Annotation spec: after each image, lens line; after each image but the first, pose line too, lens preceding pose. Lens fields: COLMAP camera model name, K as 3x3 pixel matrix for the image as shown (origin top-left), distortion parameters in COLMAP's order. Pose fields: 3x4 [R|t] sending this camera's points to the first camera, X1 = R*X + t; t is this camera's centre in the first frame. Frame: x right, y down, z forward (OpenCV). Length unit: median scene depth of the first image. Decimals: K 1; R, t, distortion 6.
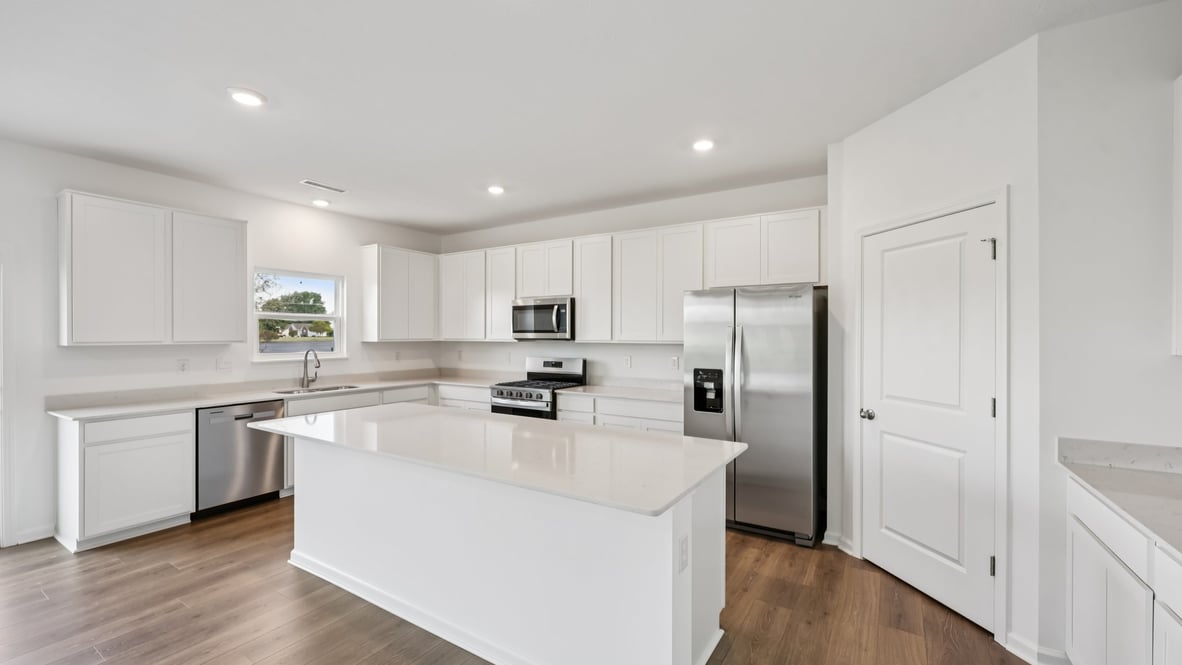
lens RADIAL K [[488.6, 0, 591.0], [0, 488.6, 332.5], [0, 0, 1]] dist [-0.000150, -0.000037]
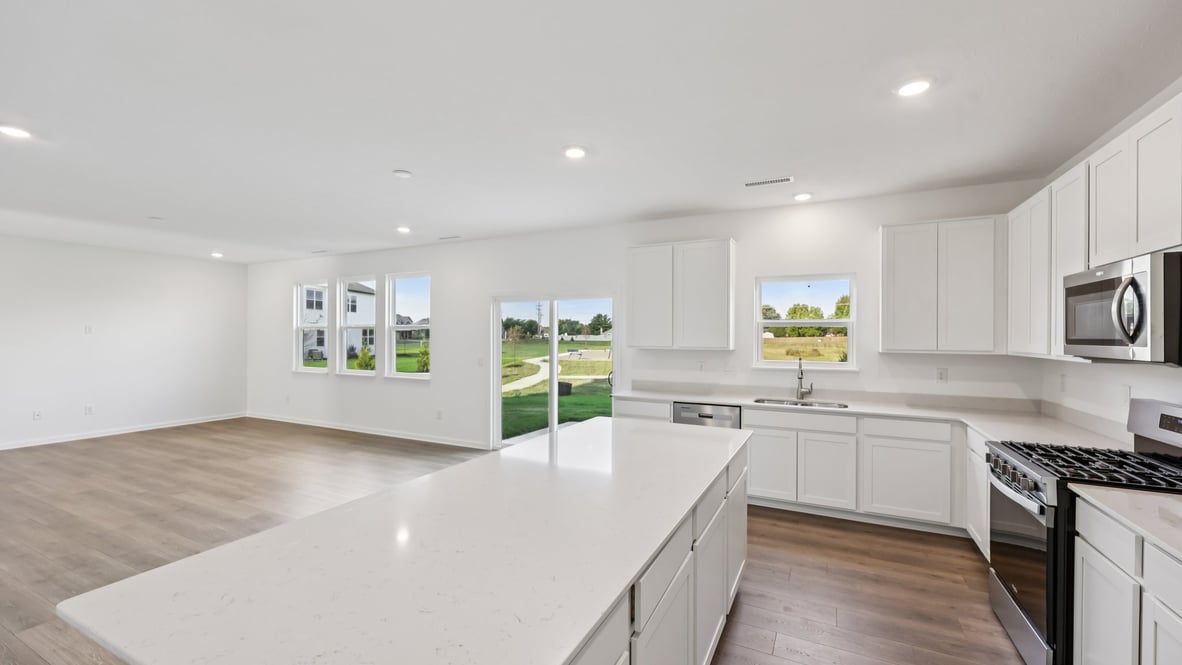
lens RADIAL K [[472.7, 0, 591.0], [0, 472.7, 332.5], [0, 0, 1]] dist [-0.000396, -0.000069]
pose [[0.105581, -0.008600, -0.994374, 0.262415], [-0.000614, 0.999962, -0.008713, -0.005993], [0.994411, 0.001531, 0.105572, 0.496600]]
